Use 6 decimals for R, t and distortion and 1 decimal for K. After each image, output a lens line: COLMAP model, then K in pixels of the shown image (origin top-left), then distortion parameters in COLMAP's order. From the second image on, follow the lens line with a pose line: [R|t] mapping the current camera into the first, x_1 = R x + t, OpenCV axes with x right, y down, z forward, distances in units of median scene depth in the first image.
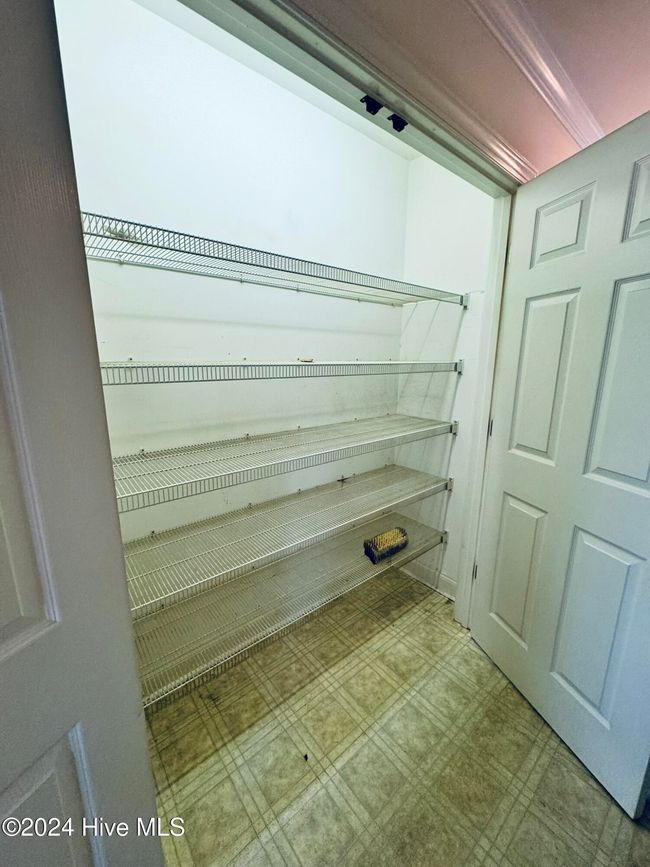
lens RADIAL K [[345.1, 0, 324.0], [0, 345.1, 434.1], [0, 0, 1]] dist [0.000024, 0.000024]
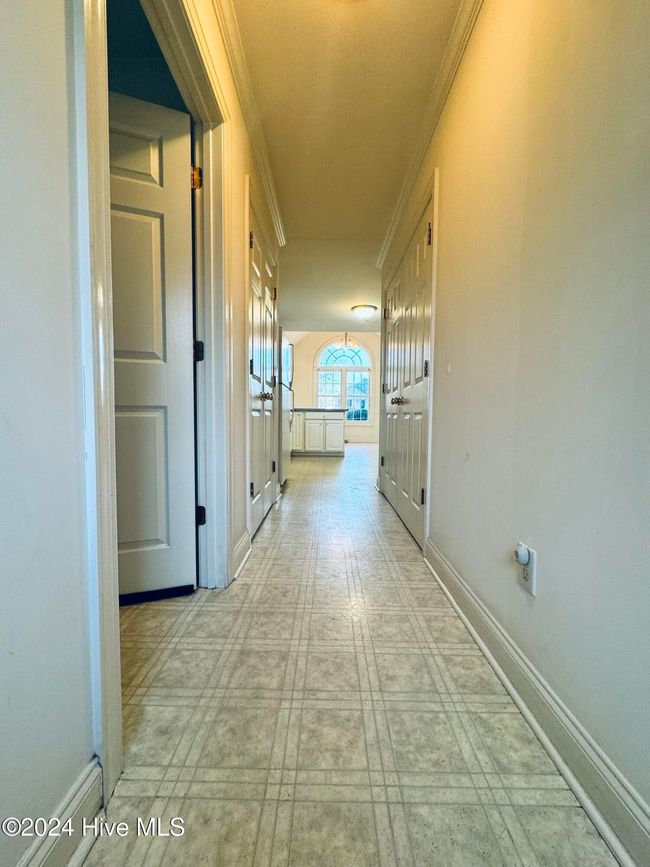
lens RADIAL K [[345.1, 0, 324.7], [0, 345.1, 434.0], [0, 0, 1]] dist [0.000024, 0.000024]
pose [[-0.644859, 0.024563, -0.763906, 0.687392], [-0.174905, 0.968218, 0.178780, 0.076880], [0.744019, 0.248899, -0.620068, 1.486859]]
